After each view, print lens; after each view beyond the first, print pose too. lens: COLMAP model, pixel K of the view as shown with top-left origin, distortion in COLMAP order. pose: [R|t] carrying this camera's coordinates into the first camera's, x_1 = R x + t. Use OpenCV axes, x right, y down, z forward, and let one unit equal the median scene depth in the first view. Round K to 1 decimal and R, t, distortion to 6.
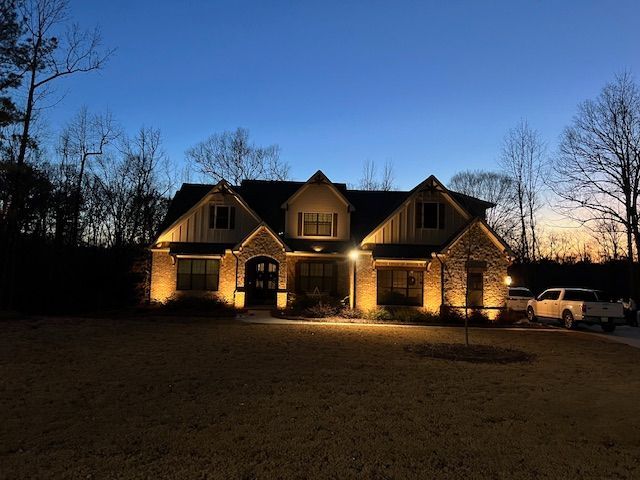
lens RADIAL K [[471.1, 0, 319.3], [0, 471.1, 226.4], [0, 0, 1]] dist [0.060227, -0.000277]
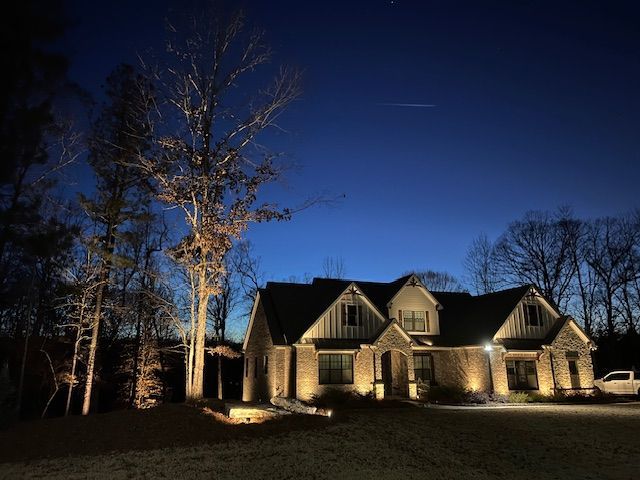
lens RADIAL K [[489.0, 0, 319.3], [0, 489.0, 231.5], [0, 0, 1]] dist [-0.002830, 0.003548]
pose [[0.954146, 0.054924, 0.294259, -0.655330], [-0.004038, 0.985295, -0.170816, -0.016146], [-0.299314, 0.161795, 0.940337, -0.084748]]
